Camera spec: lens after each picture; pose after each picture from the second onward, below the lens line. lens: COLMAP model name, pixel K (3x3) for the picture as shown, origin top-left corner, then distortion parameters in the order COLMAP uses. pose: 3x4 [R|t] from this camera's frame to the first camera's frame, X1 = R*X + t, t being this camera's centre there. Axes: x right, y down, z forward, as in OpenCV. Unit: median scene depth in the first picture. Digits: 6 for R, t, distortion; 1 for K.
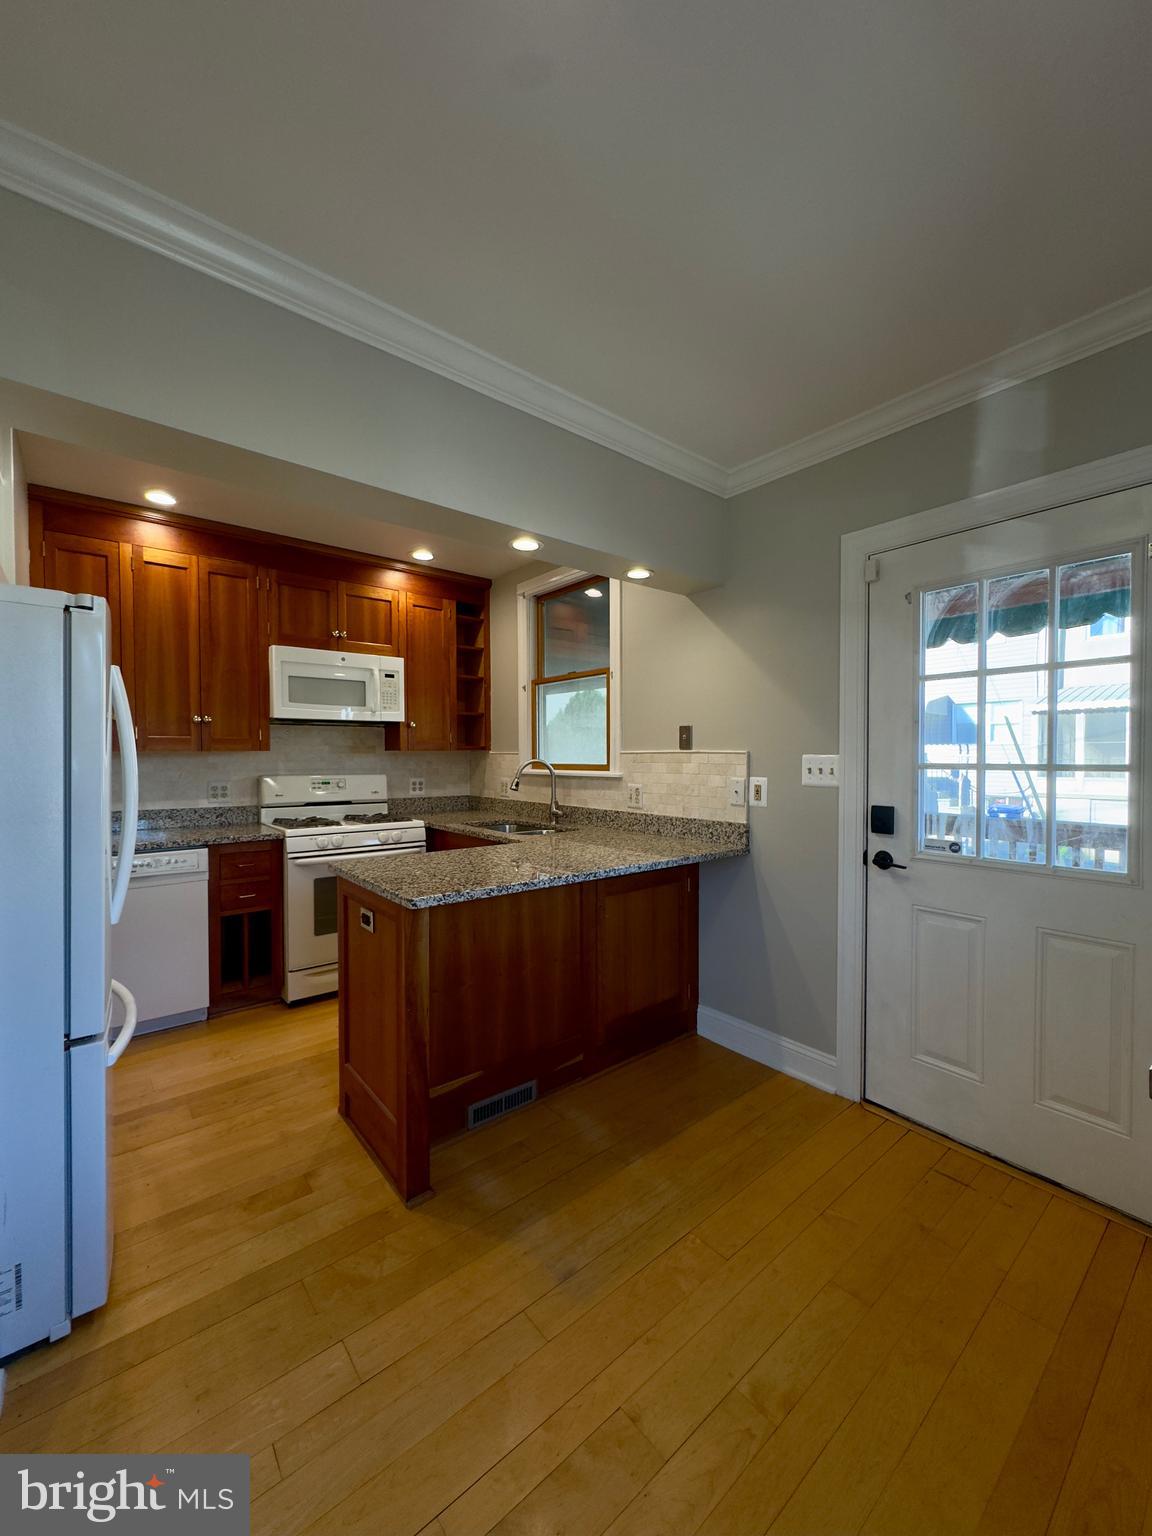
lens RADIAL K [[606.7, 0, 576.0], [0, 606.7, 768.0], [0, 0, 1]] dist [-0.001858, -0.000369]
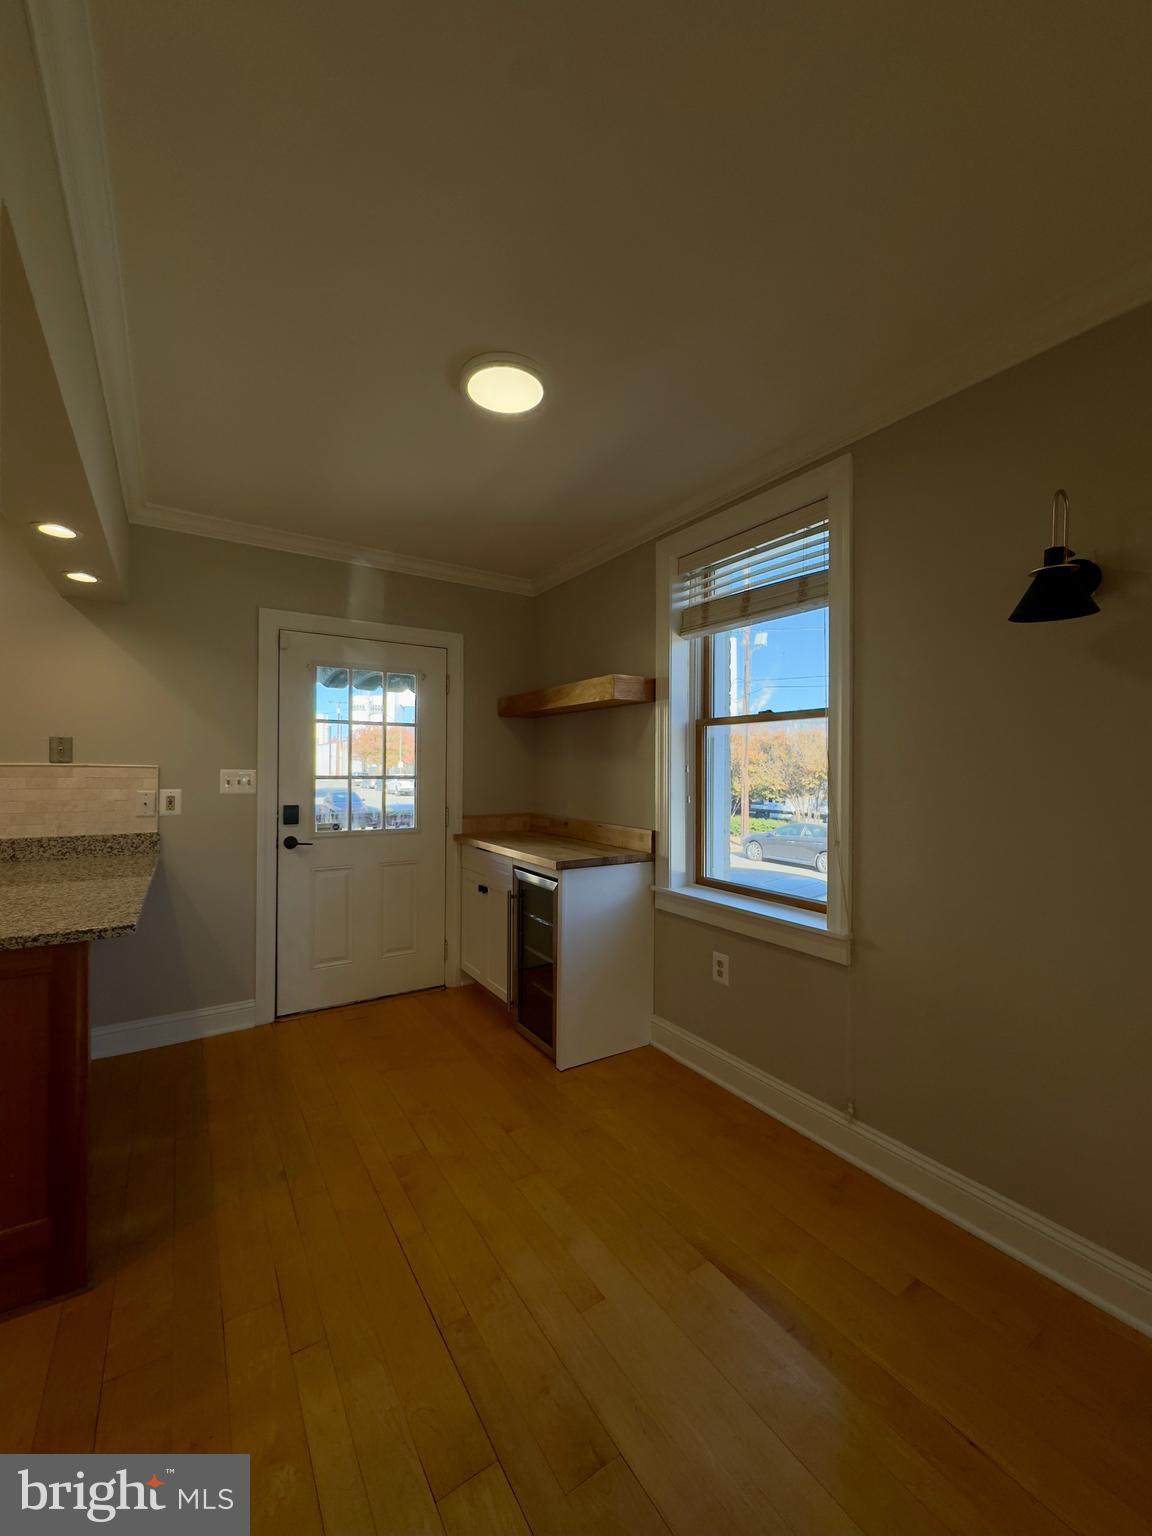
lens RADIAL K [[606.7, 0, 576.0], [0, 606.7, 768.0], [0, 0, 1]] dist [-0.001858, -0.000369]
pose [[0.114781, 0.003637, 0.993384, -0.582684], [0.012893, 0.999904, -0.005151, -0.006819], [-0.993307, 0.013399, 0.114723, 0.105842]]
